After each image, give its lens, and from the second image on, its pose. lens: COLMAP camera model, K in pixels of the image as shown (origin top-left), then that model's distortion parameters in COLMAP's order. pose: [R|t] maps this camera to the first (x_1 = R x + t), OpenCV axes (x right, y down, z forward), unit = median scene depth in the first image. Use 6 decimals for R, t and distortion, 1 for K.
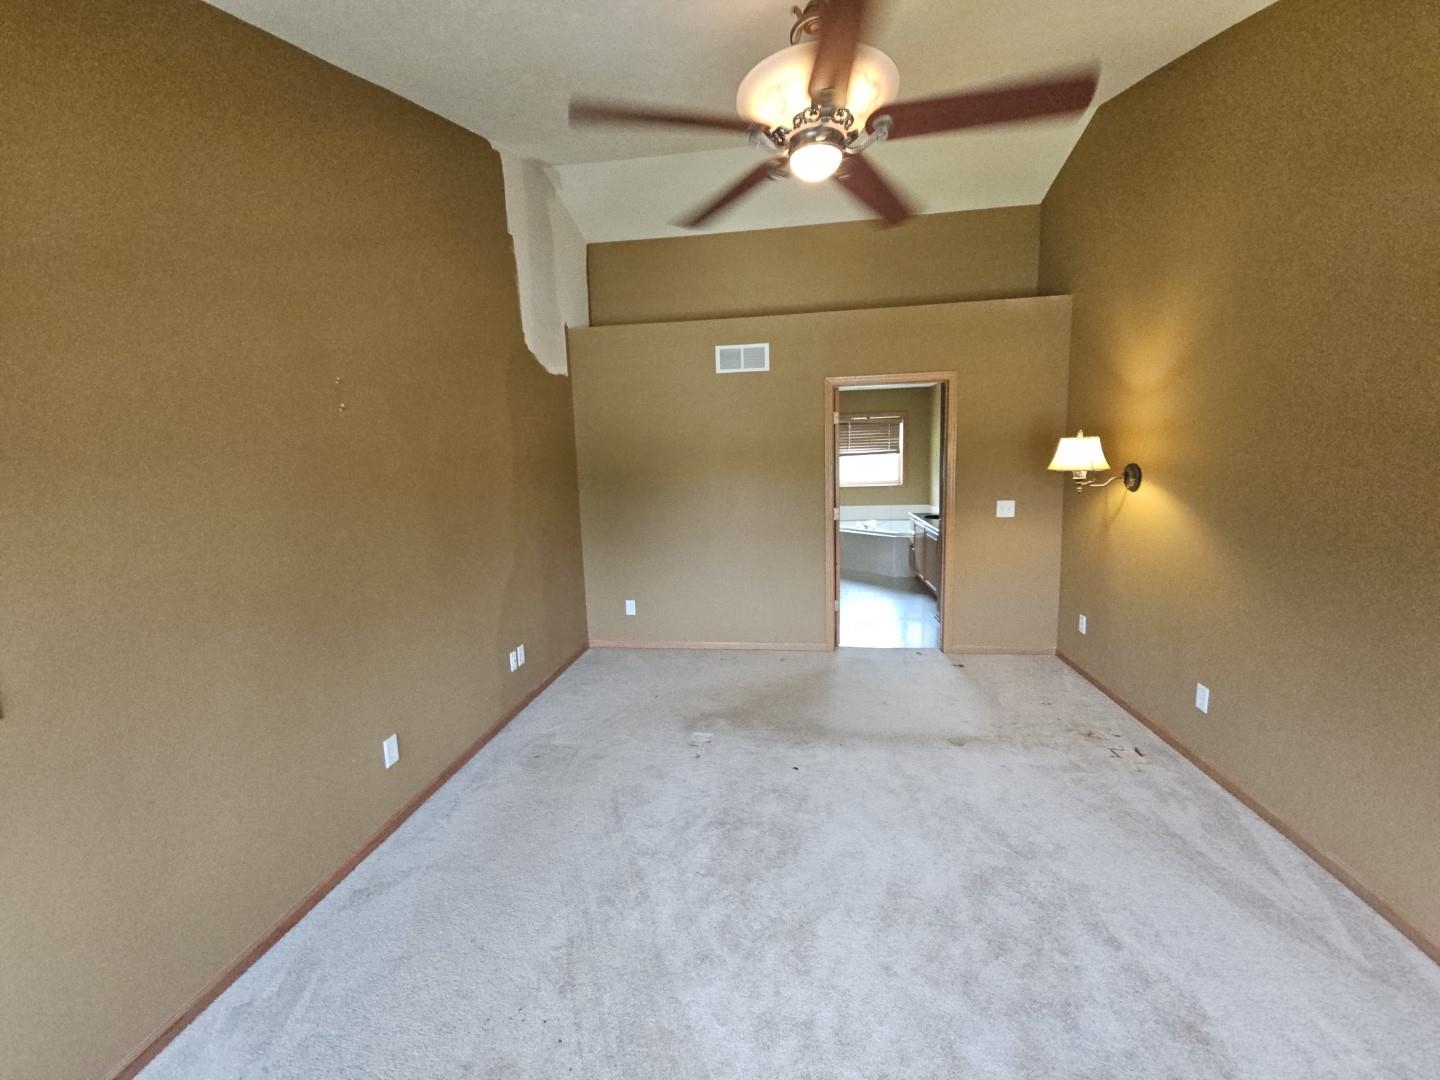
lens RADIAL K [[587.0, 0, 713.1], [0, 587.0, 535.7], [0, 0, 1]] dist [-0.000807, -0.003059]
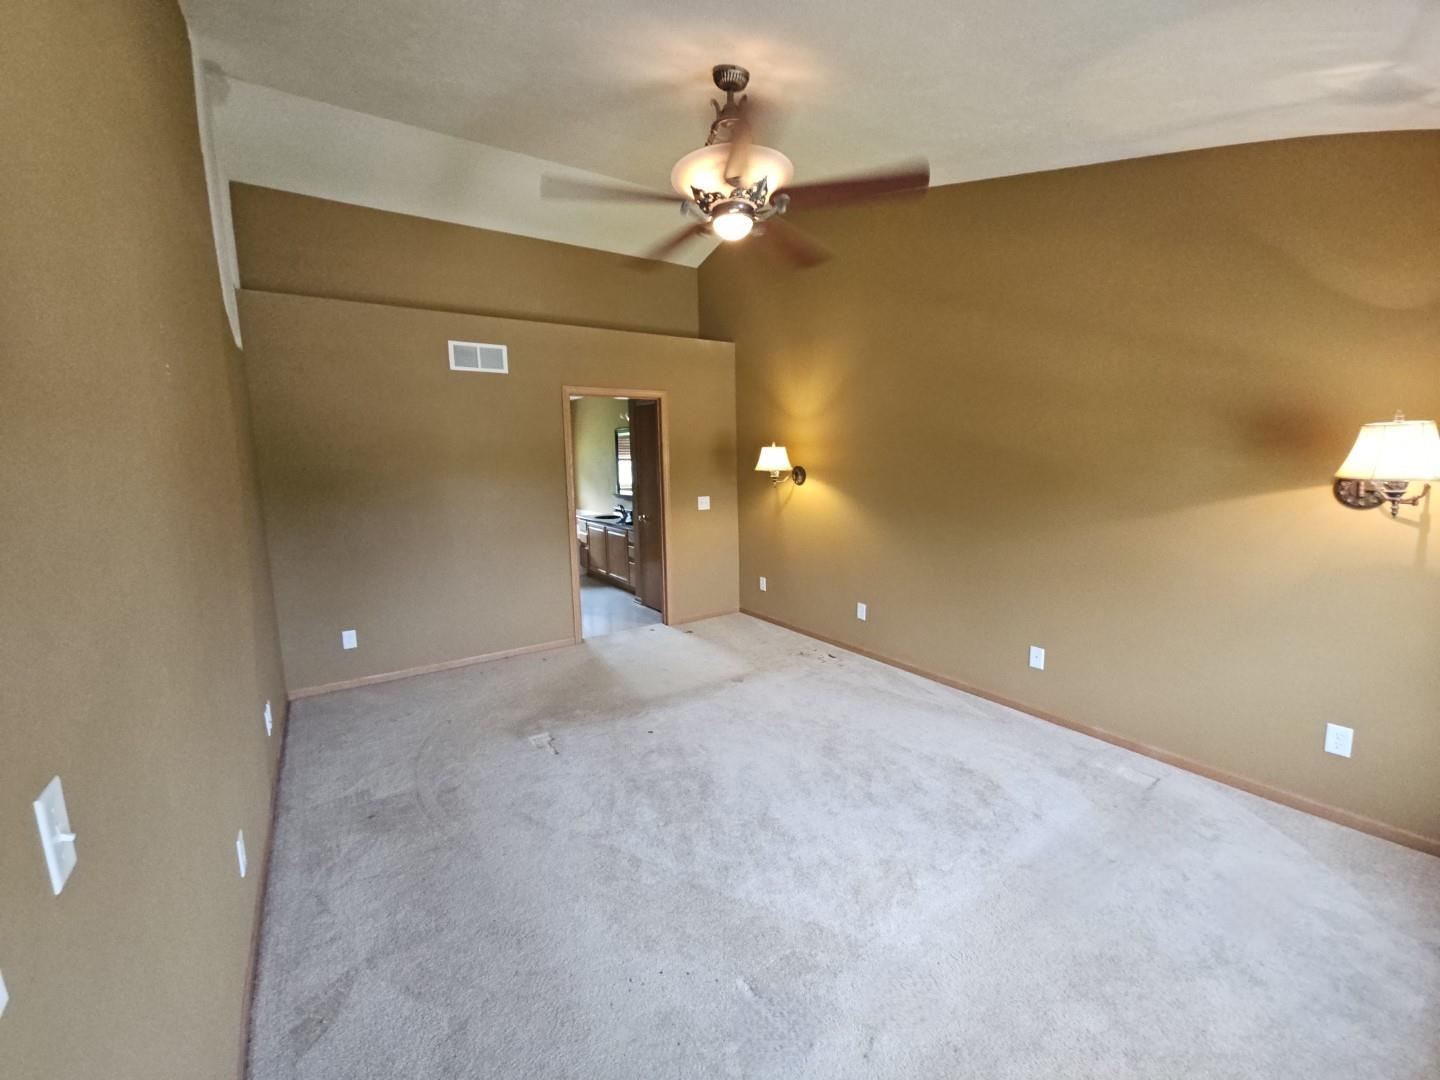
lens RADIAL K [[587.0, 0, 713.1], [0, 587.0, 535.7], [0, 0, 1]] dist [-0.000807, -0.003059]
pose [[0.745860, -0.071071, 0.662300, -0.455737], [0.085337, 0.996294, 0.010808, 0.017317], [-0.660614, 0.048458, 0.749161, 0.052321]]
